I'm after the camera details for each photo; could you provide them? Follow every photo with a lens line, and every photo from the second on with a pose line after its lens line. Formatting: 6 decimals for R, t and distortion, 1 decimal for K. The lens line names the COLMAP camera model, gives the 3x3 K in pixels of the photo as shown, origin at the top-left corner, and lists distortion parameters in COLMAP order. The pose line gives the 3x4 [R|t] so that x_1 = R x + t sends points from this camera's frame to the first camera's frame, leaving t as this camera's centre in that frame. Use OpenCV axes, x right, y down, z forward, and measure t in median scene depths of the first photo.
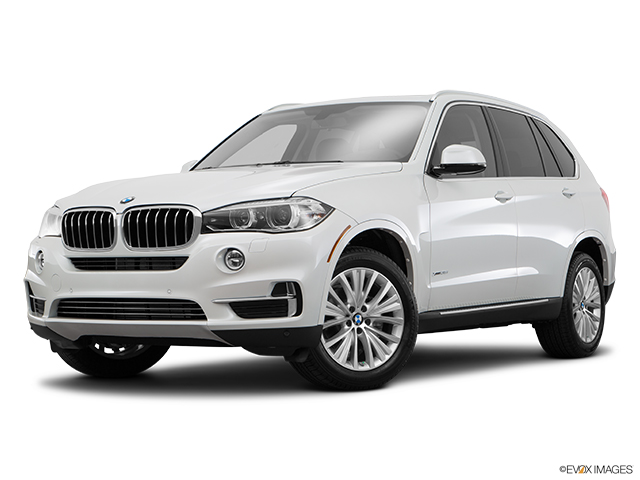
lens RADIAL K [[1155.9, 0, 322.1], [0, 1155.9, 239.4], [0, 0, 1]] dist [0.267677, 0.000000]
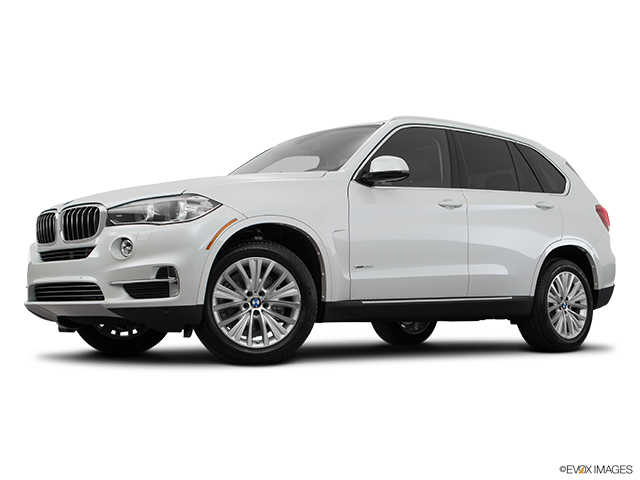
lens RADIAL K [[809.5, 0, 314.2], [0, 809.5, 241.0], [0, 0, 1]] dist [0.145836, 0.000000]
pose [[0.958235, -0.015827, -0.285542, 0.314279], [0.001505, 0.998733, -0.050308, 0.048392], [0.285976, 0.047777, 0.957045, 0.248366]]
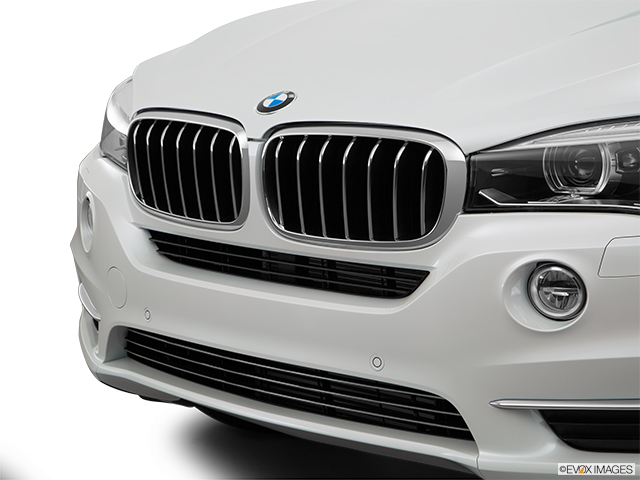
lens RADIAL K [[1603.1, 0, 321.0], [0, 1603.1, 238.9], [0, 0, 1]] dist [0.045343, 0.000000]
pose [[0.979199, 0.030511, -0.200593, -0.044563], [0.004812, 0.984858, 0.173294, -0.078180], [0.202843, -0.170654, 0.964226, 0.475207]]
